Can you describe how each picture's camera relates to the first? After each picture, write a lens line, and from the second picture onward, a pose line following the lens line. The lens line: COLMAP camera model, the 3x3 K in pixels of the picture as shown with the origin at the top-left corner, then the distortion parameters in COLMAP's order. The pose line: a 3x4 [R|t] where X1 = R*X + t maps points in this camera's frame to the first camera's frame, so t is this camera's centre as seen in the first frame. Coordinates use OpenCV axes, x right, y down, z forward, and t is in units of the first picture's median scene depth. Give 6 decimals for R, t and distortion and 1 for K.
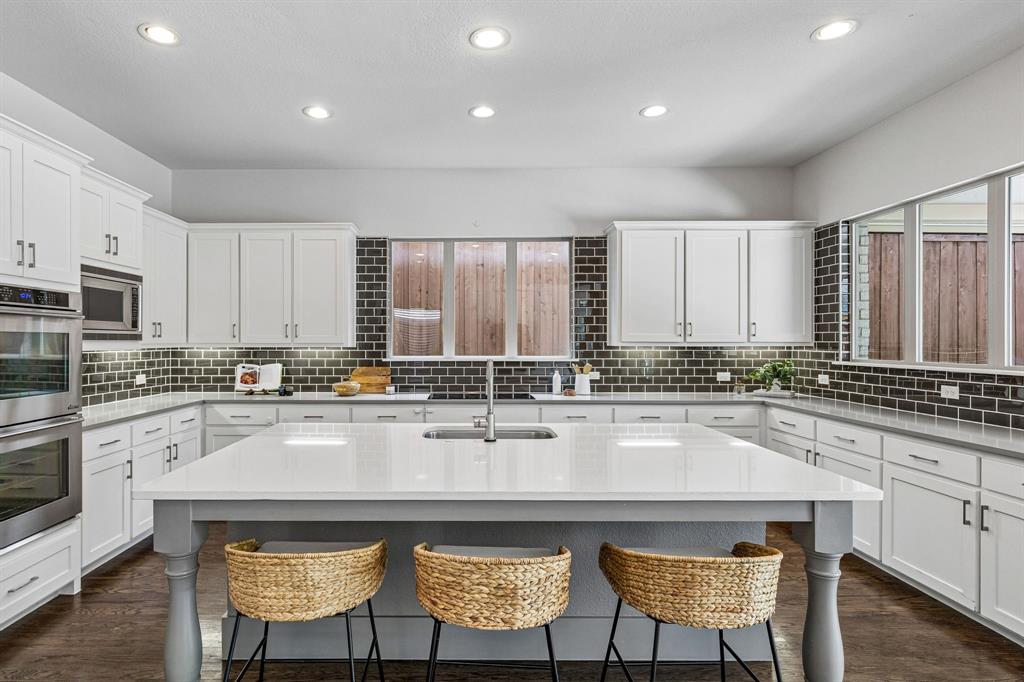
lens RADIAL K [[520.8, 0, 457.6], [0, 520.8, 341.0], [0, 0, 1]] dist [0.002579, -0.000548]
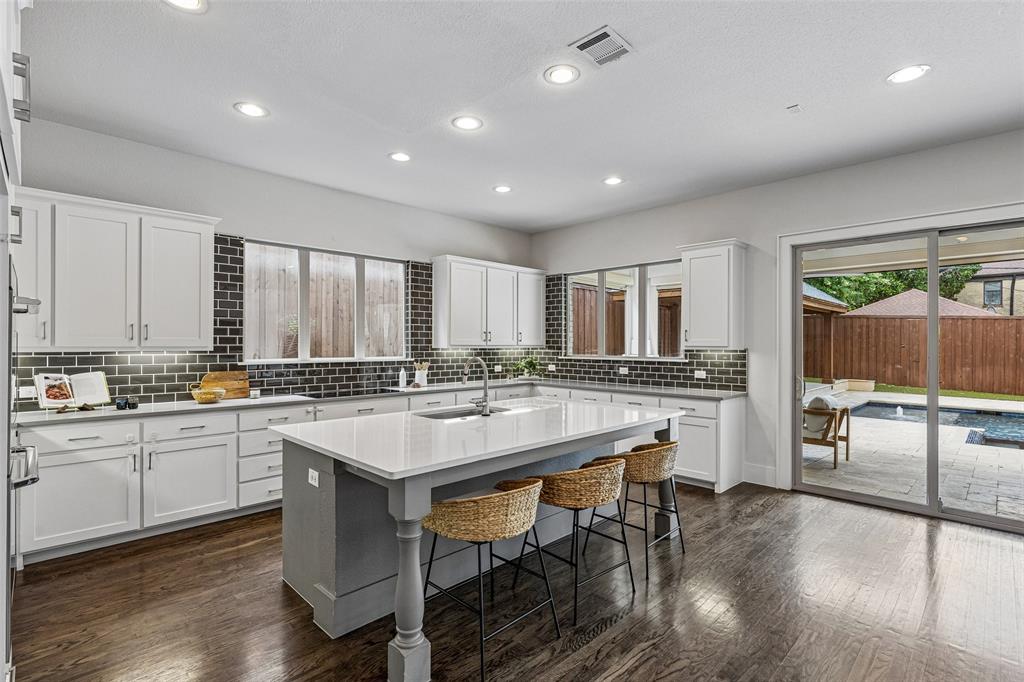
lens RADIAL K [[476.1, 0, 514.6], [0, 476.1, 344.8], [0, 0, 1]] dist [0.000766, -0.000547]
pose [[0.706867, 0.000539, 0.707346, -0.423898], [-0.001498, 0.999999, 0.000735, -0.000340], [-0.707345, -0.001579, 0.706867, 0.016530]]
